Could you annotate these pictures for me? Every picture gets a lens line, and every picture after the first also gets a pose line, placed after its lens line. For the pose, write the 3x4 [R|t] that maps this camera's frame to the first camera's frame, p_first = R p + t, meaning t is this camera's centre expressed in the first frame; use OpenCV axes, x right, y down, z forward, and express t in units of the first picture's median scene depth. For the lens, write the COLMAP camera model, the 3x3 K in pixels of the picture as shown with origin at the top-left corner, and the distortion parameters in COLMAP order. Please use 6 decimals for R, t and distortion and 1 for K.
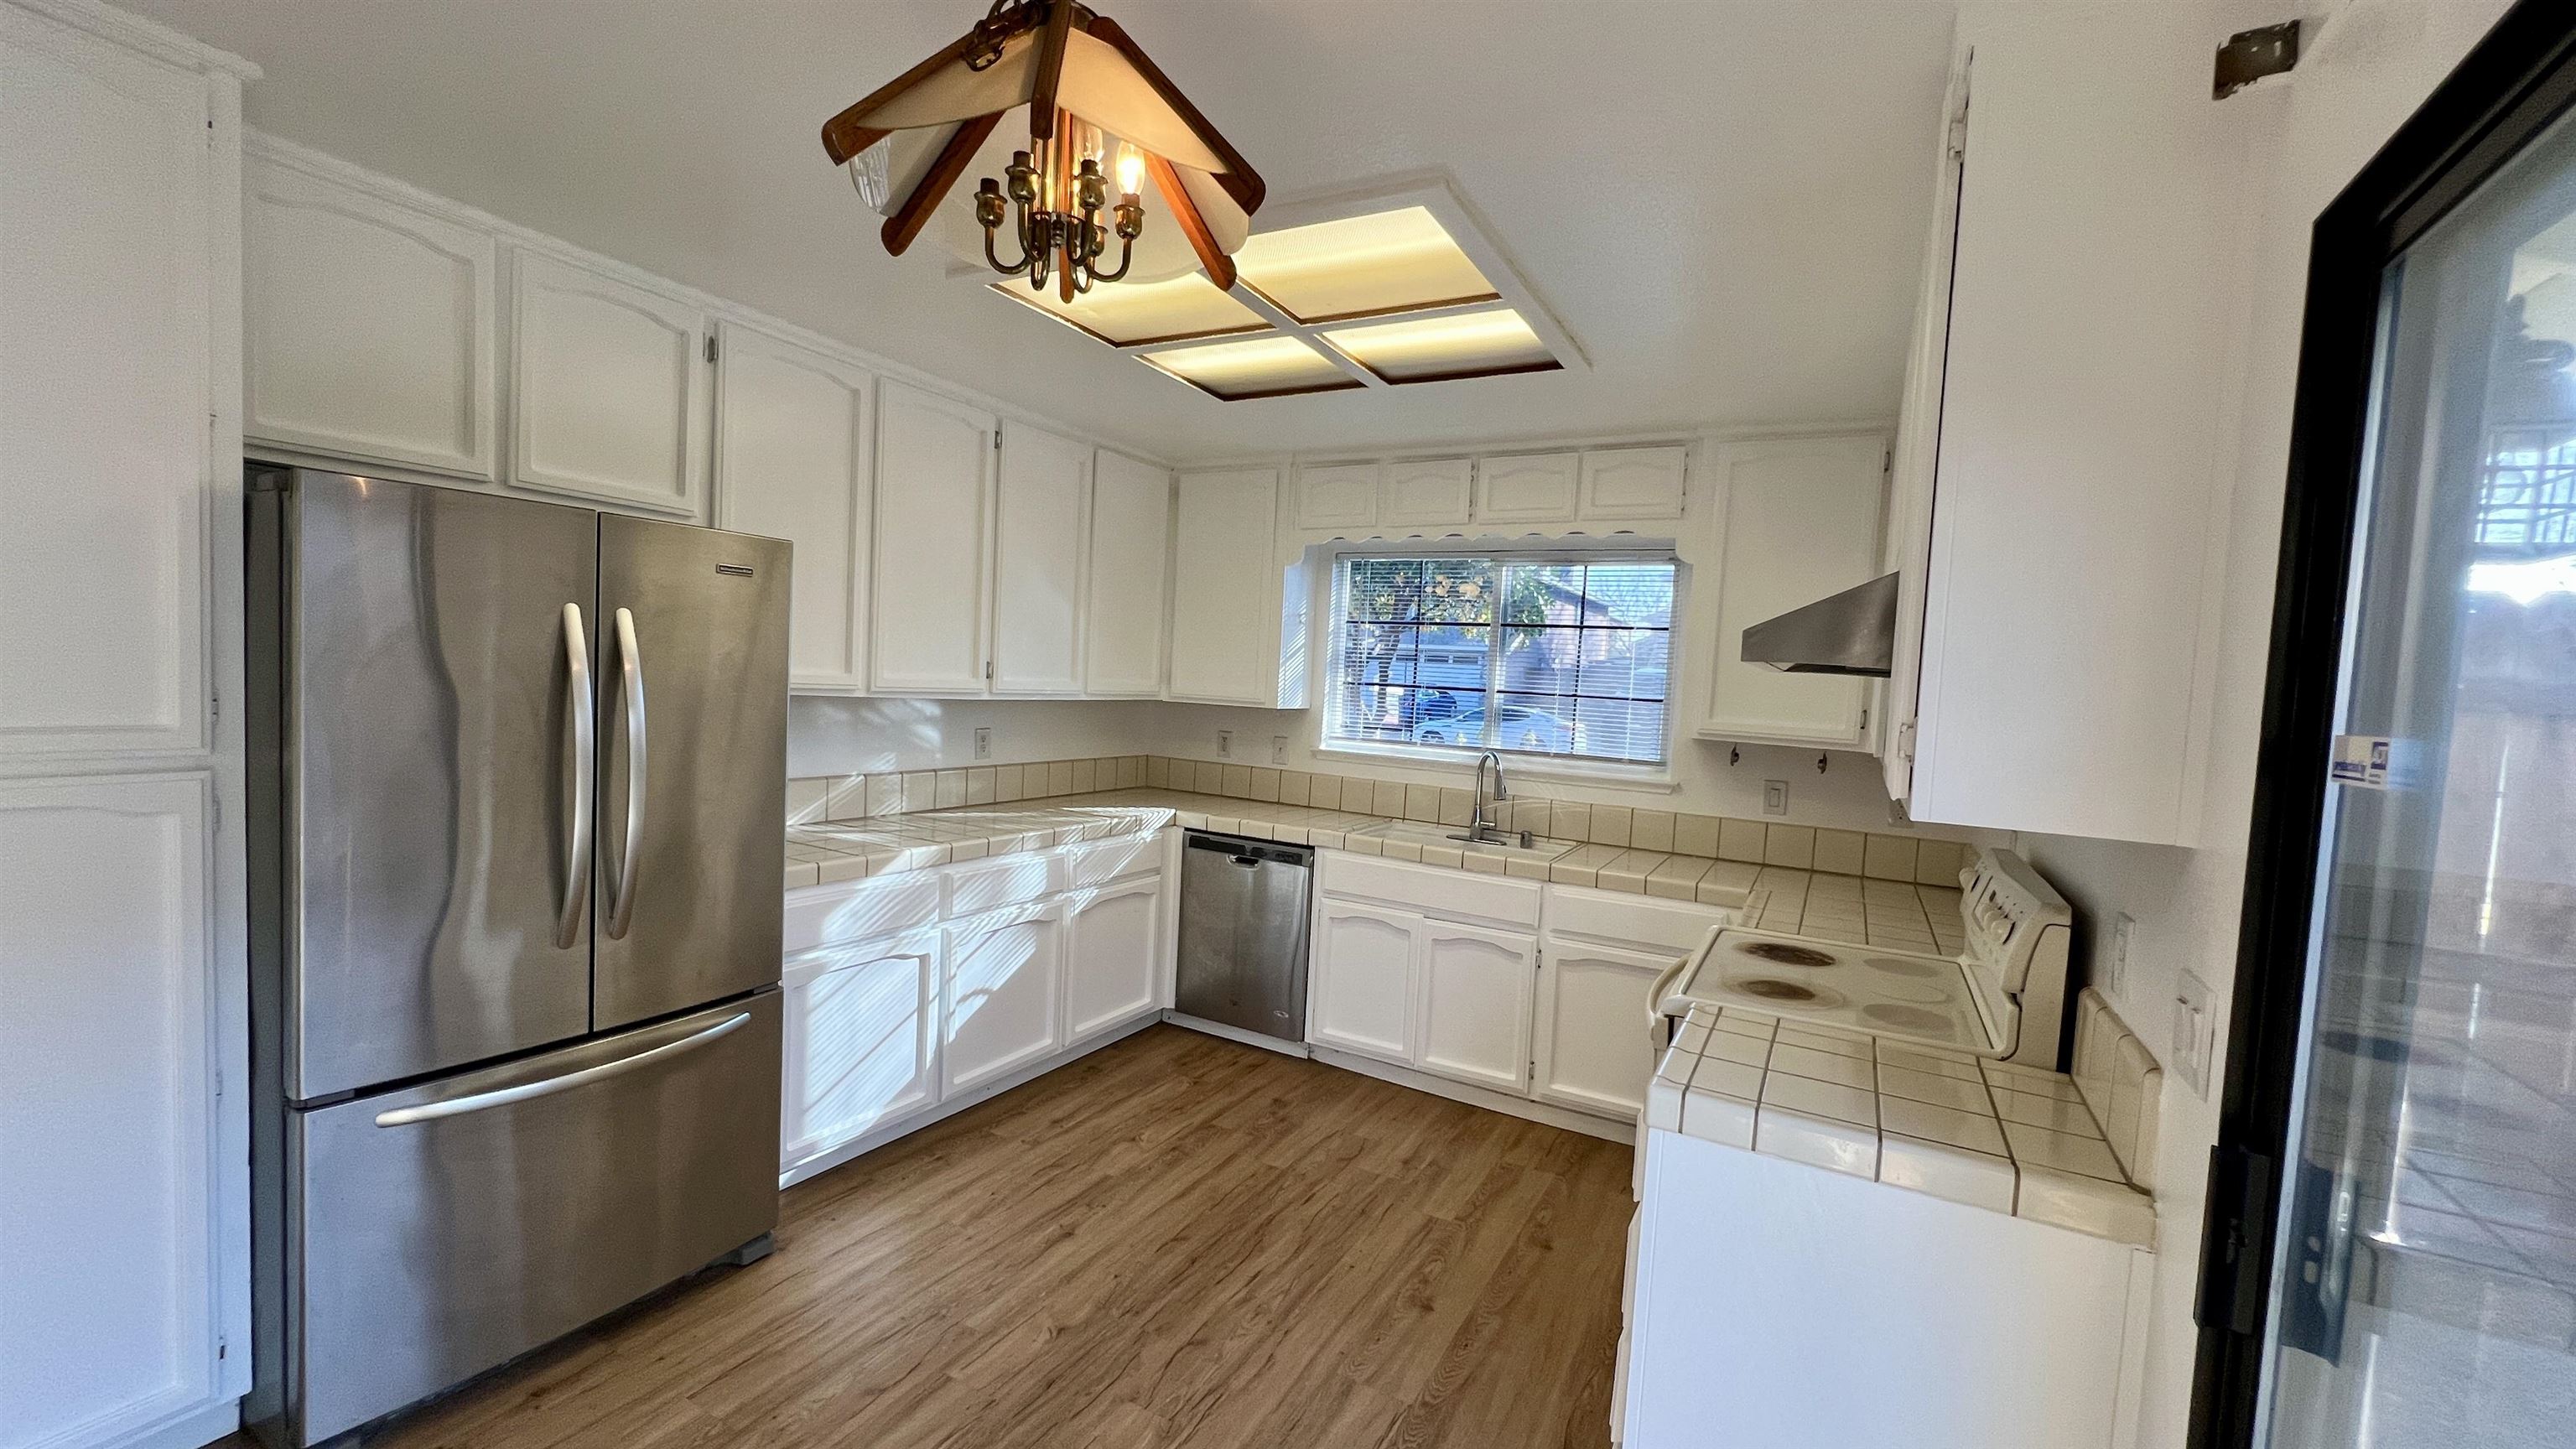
lens RADIAL K [[1032.0, 0, 1287.0], [0, 1032.0, 729.2], [0, 0, 1]] dist [-0.002606, 0.000550]
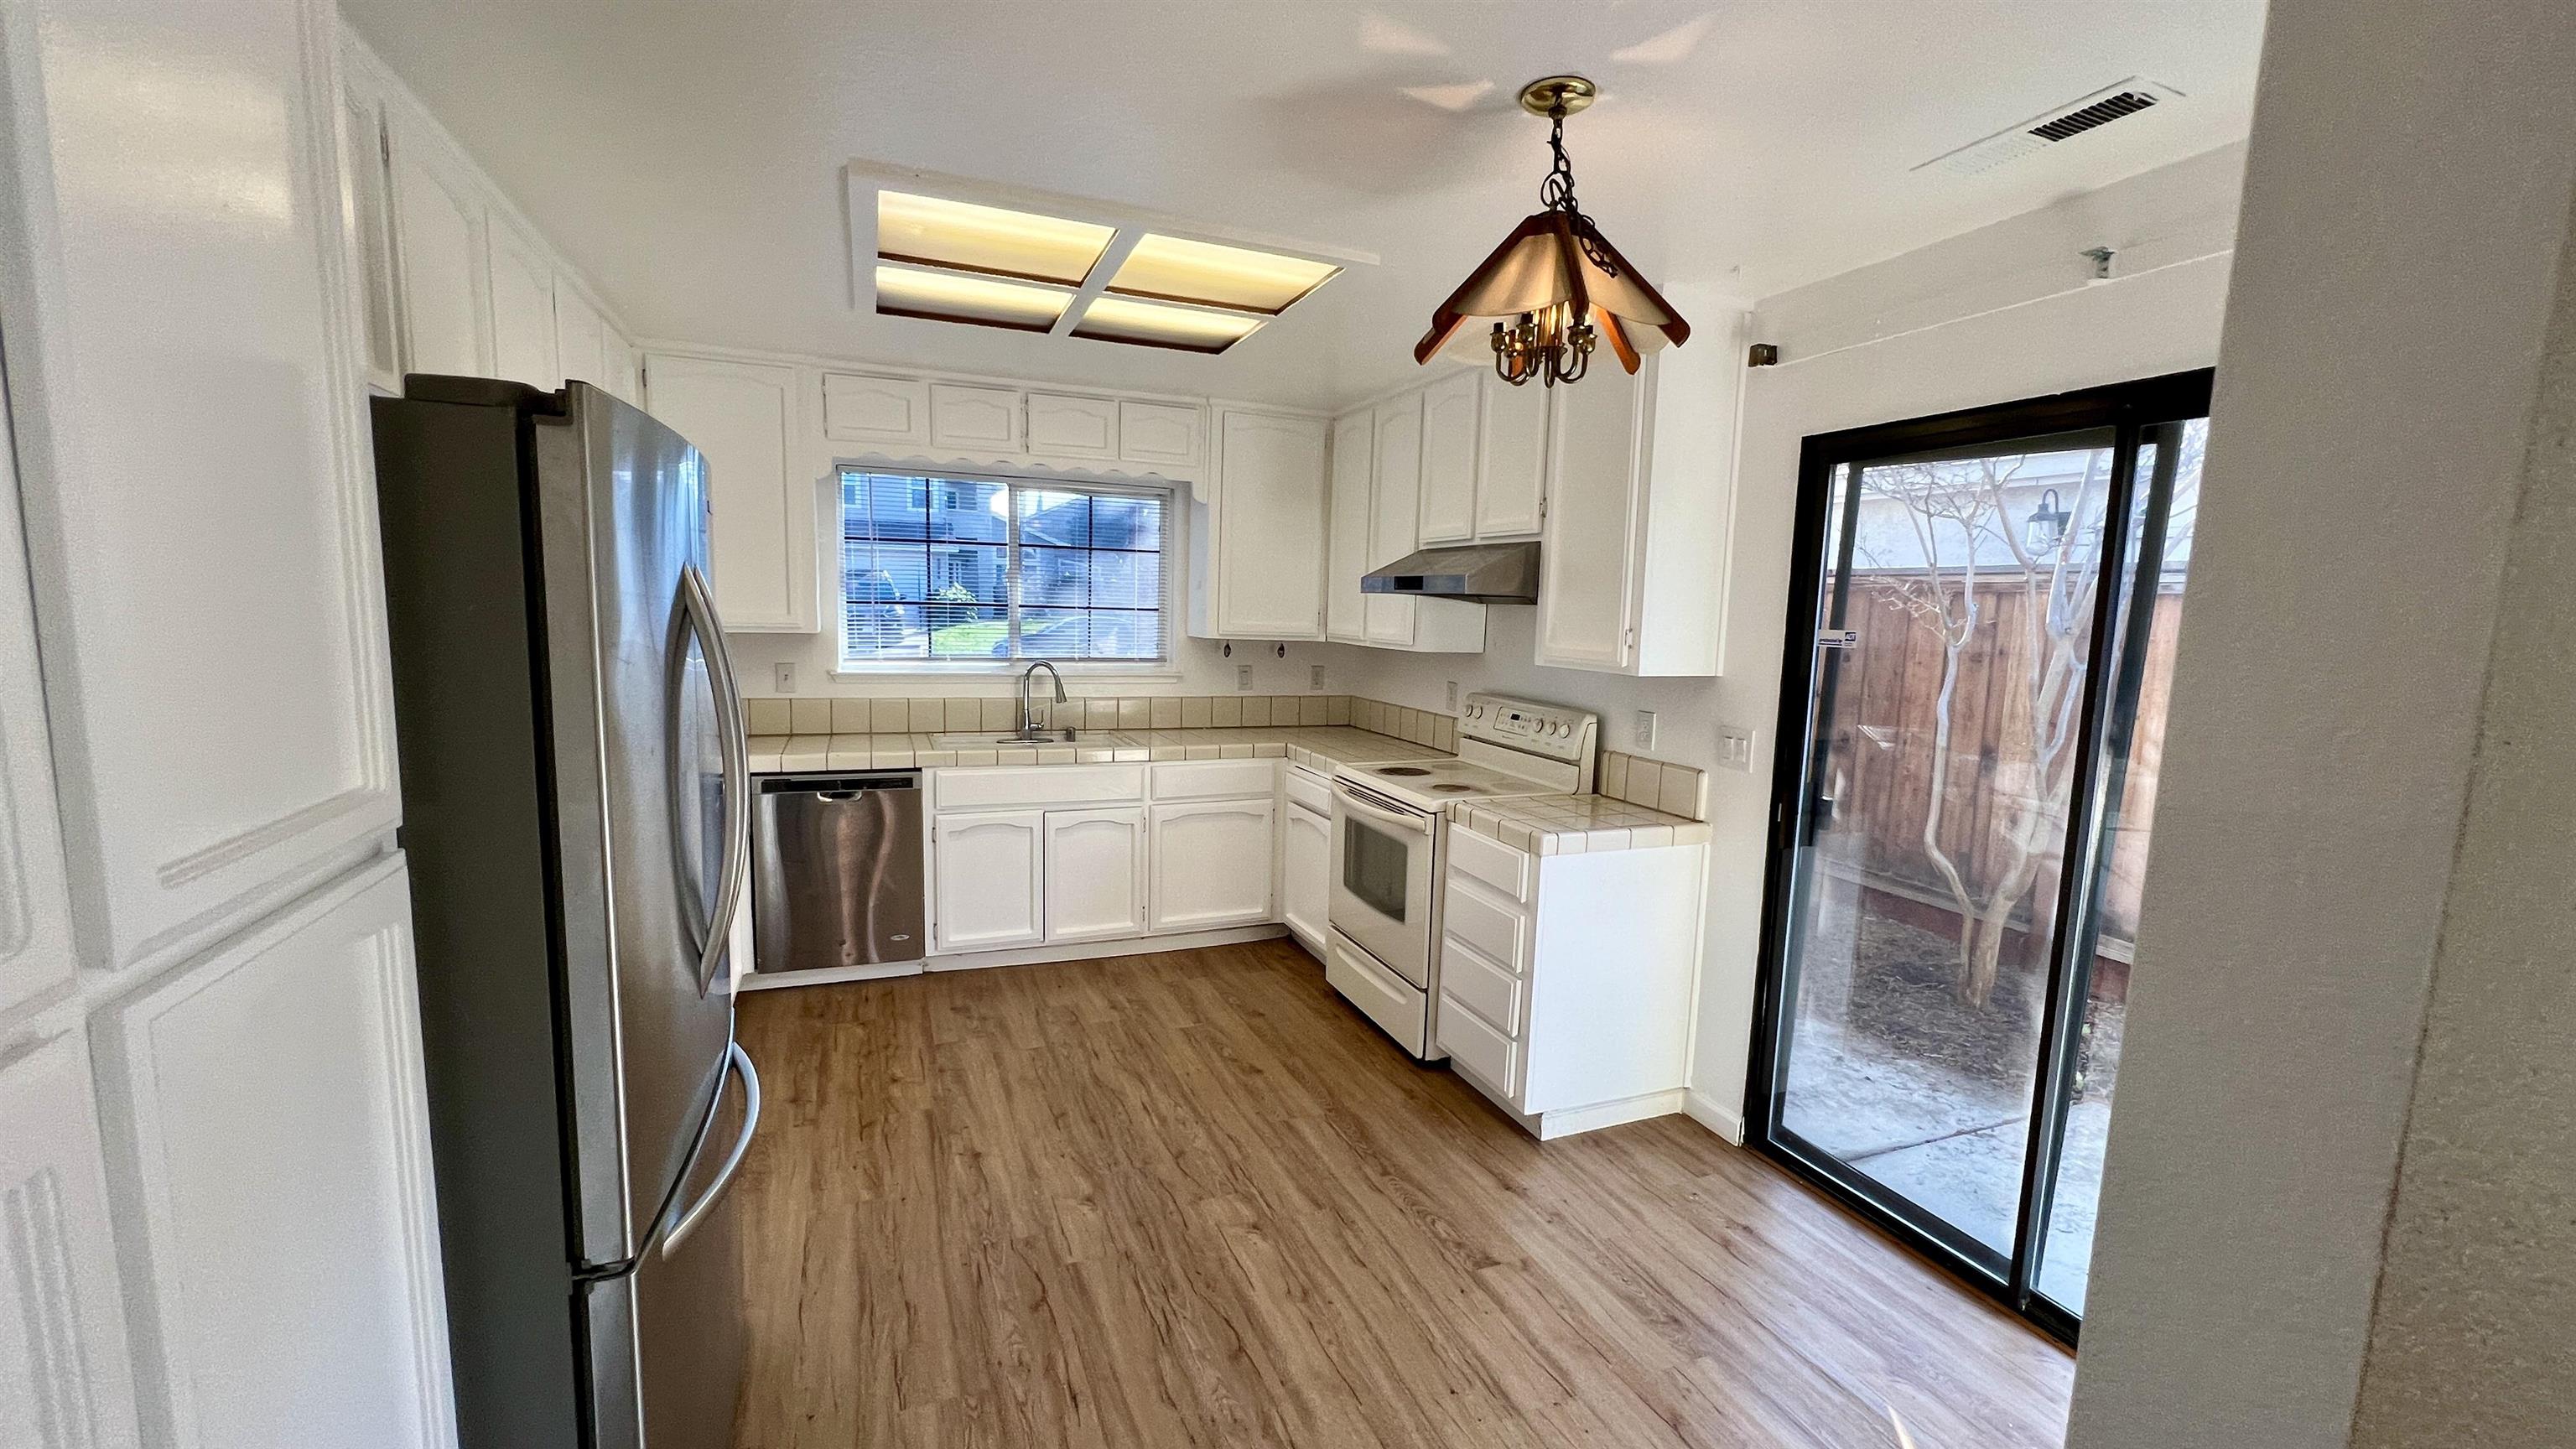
lens RADIAL K [[1032.0, 0, 1295.8], [0, 1032.0, 726.6], [0, 0, 1]] dist [-0.002606, 0.000550]
pose [[0.626799, -0.128939, 0.768439, -0.565400], [0.046562, 0.990649, 0.128245, -0.043535], [-0.777789, -0.044603, 0.626941, 0.085875]]
